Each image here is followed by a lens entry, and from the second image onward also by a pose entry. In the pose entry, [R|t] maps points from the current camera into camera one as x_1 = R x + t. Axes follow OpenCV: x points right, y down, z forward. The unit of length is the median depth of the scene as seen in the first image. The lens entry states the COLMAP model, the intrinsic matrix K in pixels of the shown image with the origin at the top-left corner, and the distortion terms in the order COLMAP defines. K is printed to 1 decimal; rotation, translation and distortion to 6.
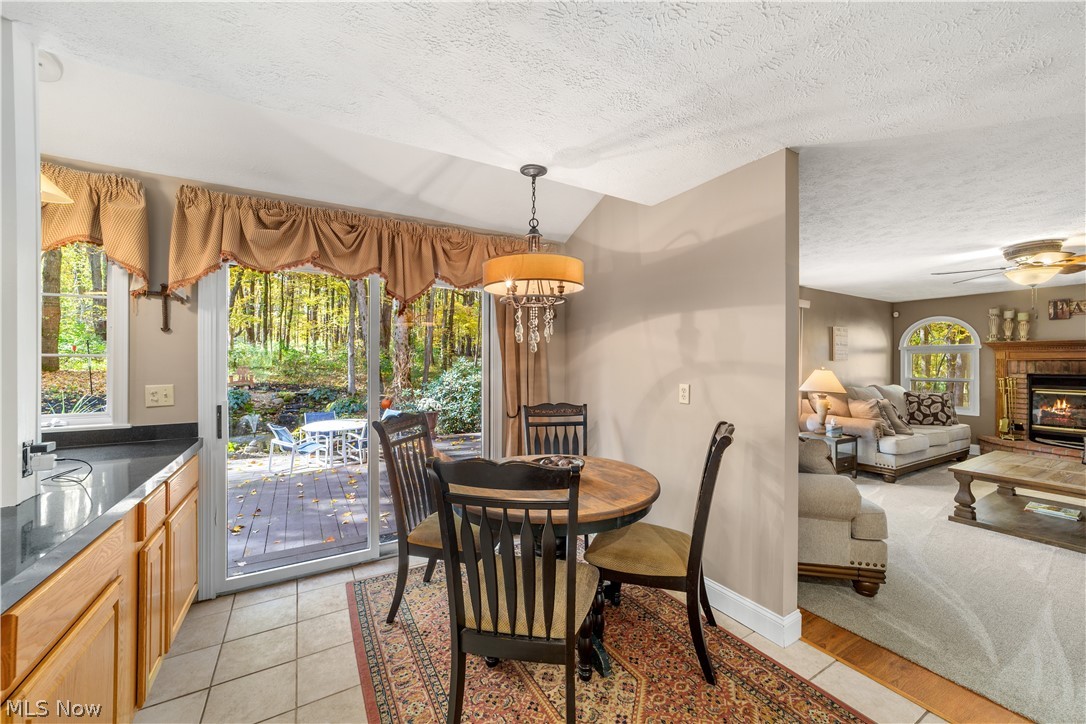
lens RADIAL K [[414.8, 0, 537.2], [0, 414.8, 362.5], [0, 0, 1]] dist [-0.014885, 0.002647]
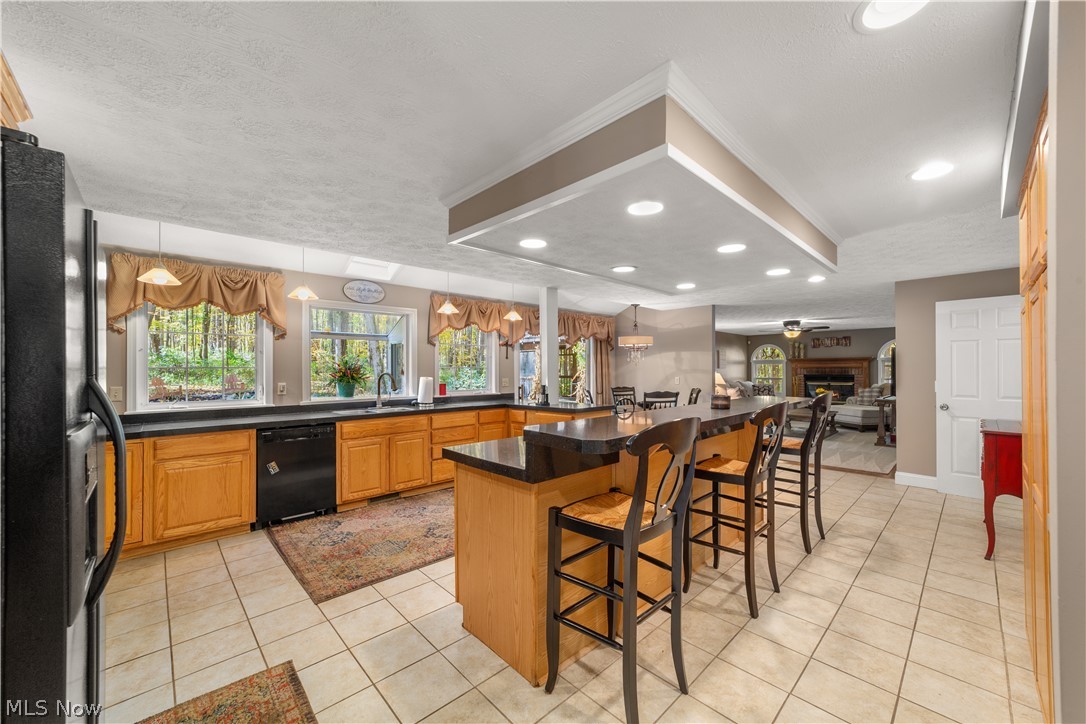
lens RADIAL K [[414.8, 0, 537.4], [0, 414.8, 370.8], [0, 0, 1]] dist [-0.014885, 0.002647]
pose [[0.974831, -0.004246, 0.222904, -0.848052], [0.003540, 0.999987, 0.003569, -0.003092], [-0.222916, -0.002690, 0.974834, -1.086932]]
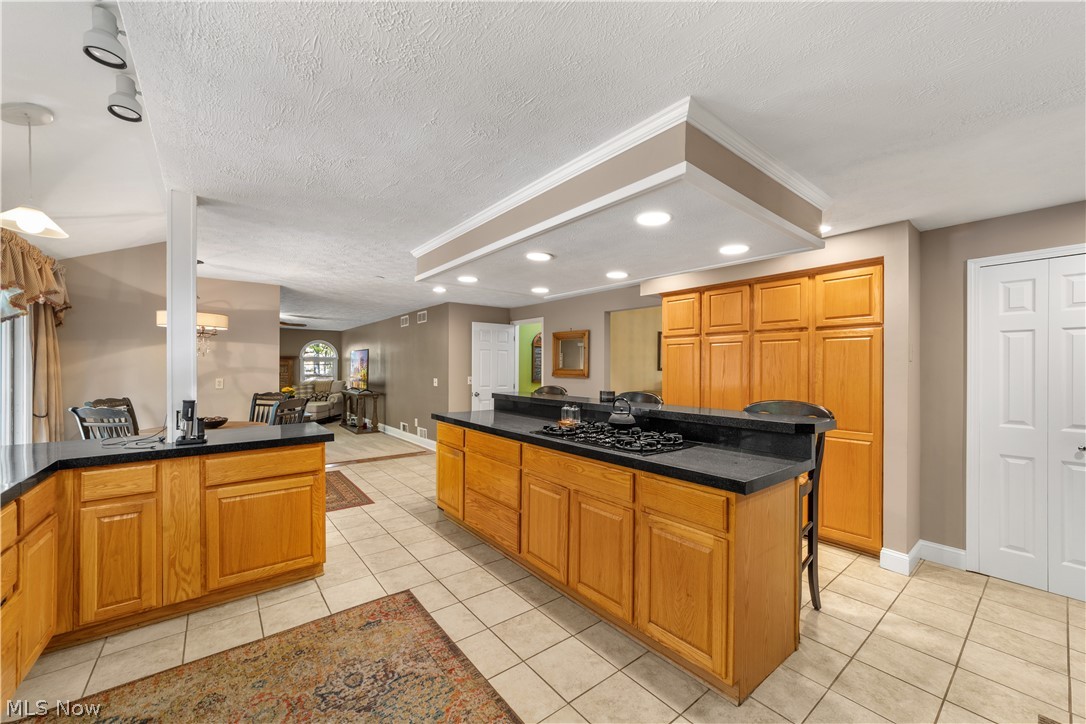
lens RADIAL K [[414.8, 0, 539.3], [0, 414.8, 362.3], [0, 0, 1]] dist [-0.014885, 0.002647]
pose [[-0.149378, 0.010945, 0.988720, -1.253649], [-0.004156, 0.999923, -0.011697, -0.005720], [-0.988771, -0.005857, -0.149321, -0.141738]]
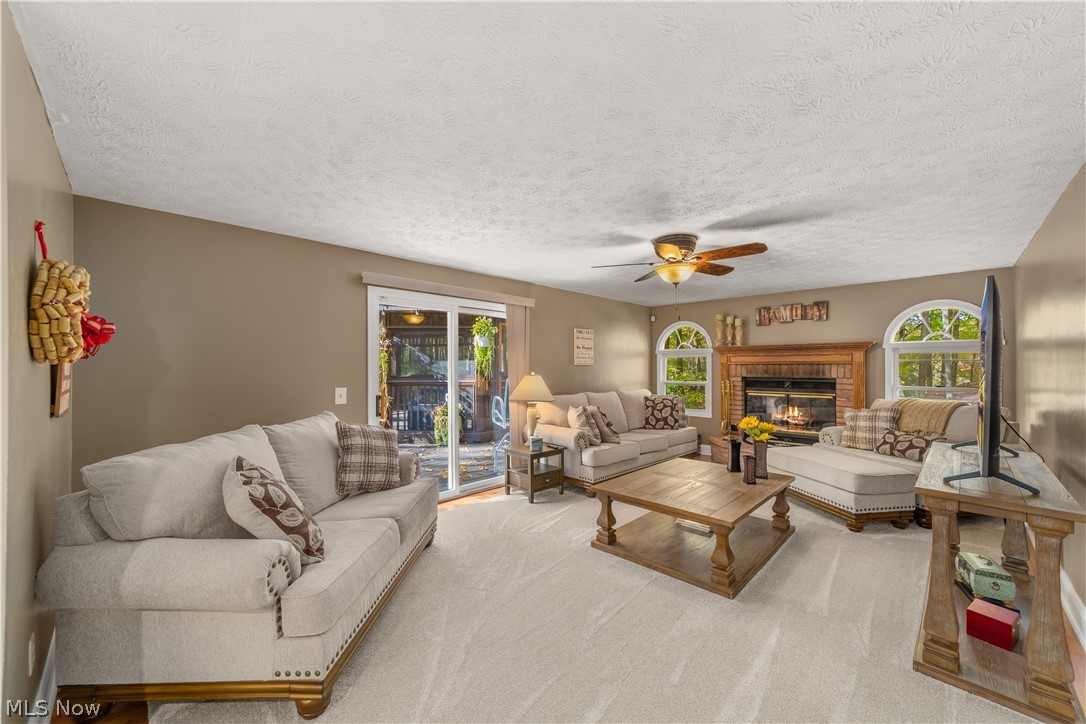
lens RADIAL K [[414.8, 0, 550.9], [0, 414.8, 368.0], [0, 0, 1]] dist [-0.014885, 0.002647]
pose [[0.961877, -0.005053, 0.273436, 0.665476], [0.004103, 0.999983, 0.004046, -0.002282], [-0.273452, -0.002770, 0.961882, 0.164416]]
